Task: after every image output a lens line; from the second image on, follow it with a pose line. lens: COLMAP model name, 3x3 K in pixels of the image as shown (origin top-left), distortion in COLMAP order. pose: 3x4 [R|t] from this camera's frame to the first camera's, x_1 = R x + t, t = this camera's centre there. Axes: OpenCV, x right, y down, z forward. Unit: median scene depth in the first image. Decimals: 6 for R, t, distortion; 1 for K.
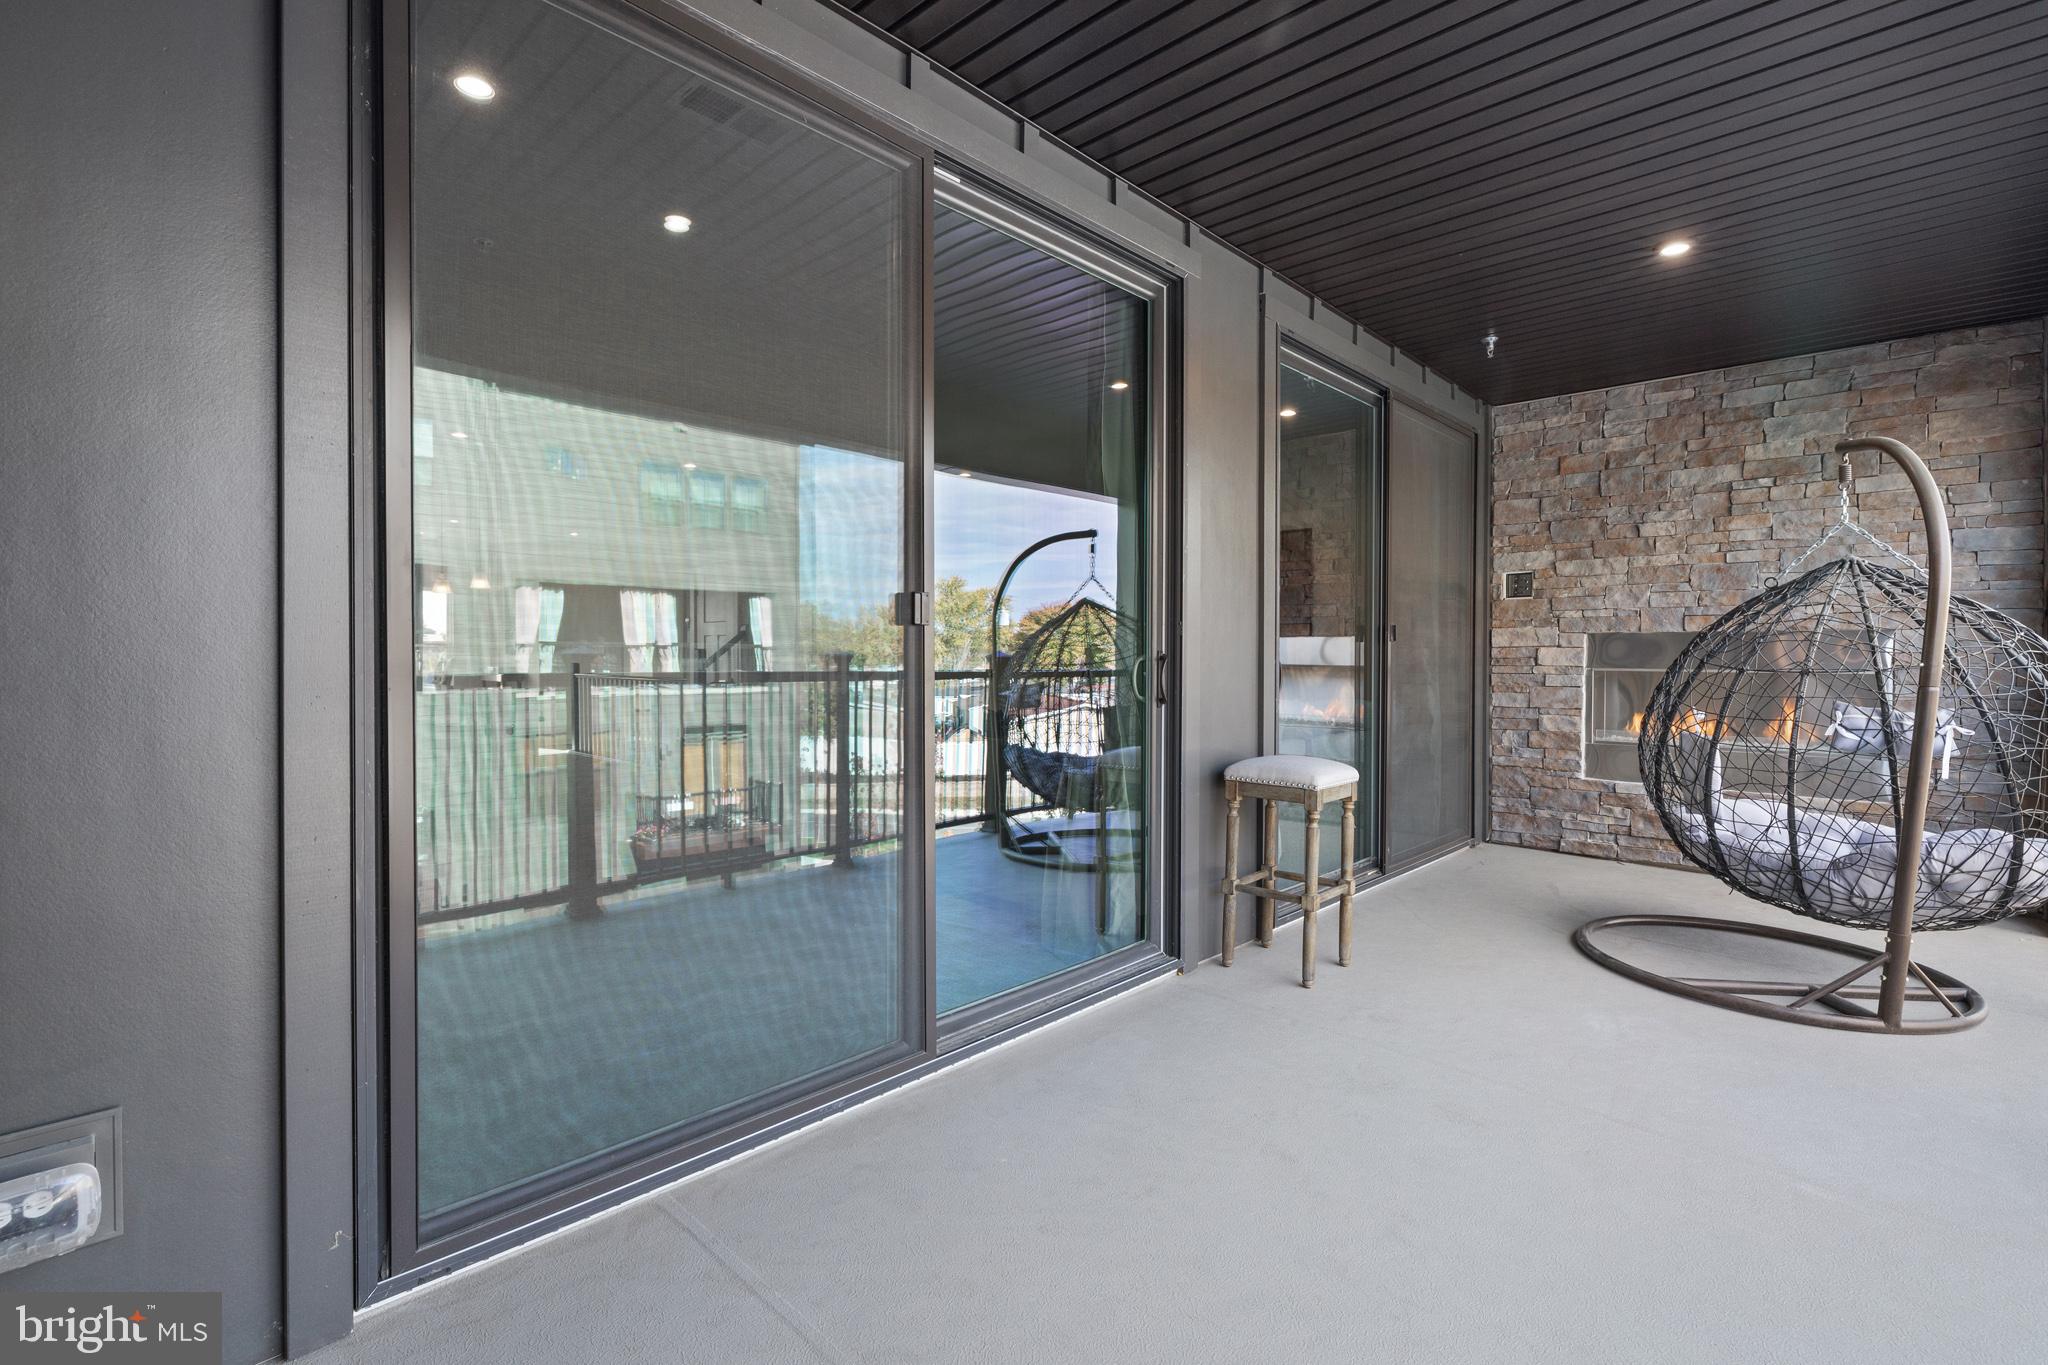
lens RADIAL K [[916.6, 0, 1022.5], [0, 916.6, 670.8], [0, 0, 1]] dist [-0.001244, 0.000145]
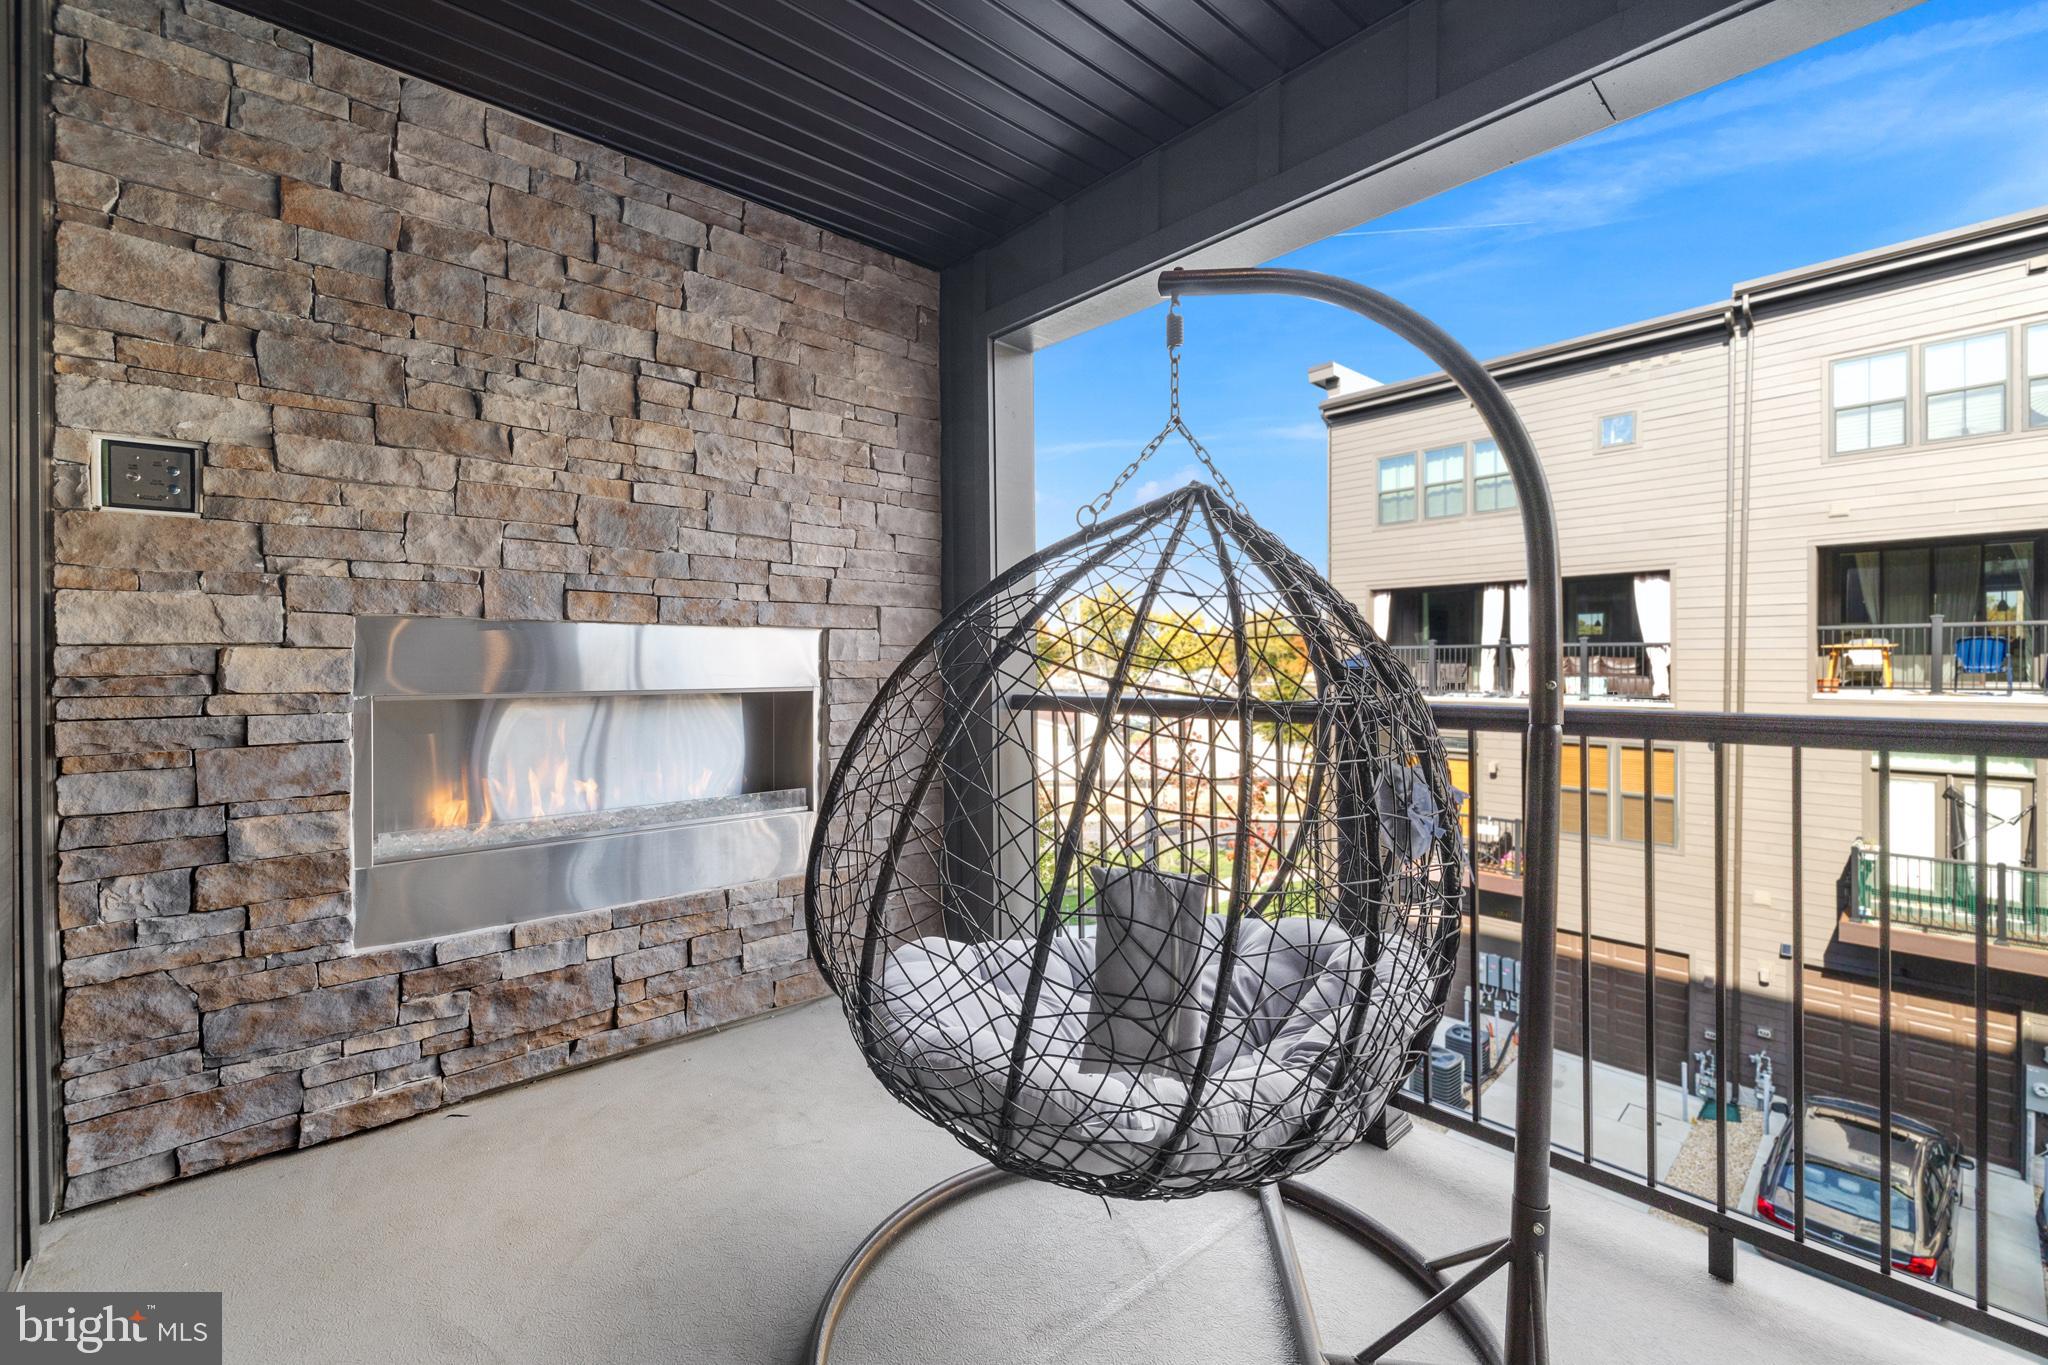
lens RADIAL K [[857.8, 0, 1021.5], [0, 857.8, 666.9], [0, 0, 1]] dist [-0.001867, -0.000731]
pose [[0.070555, -0.004212, 0.997499, 0.240537], [0.022486, 0.999744, 0.002631, -0.011079], [-0.997254, 0.022244, 0.070631, 0.674698]]
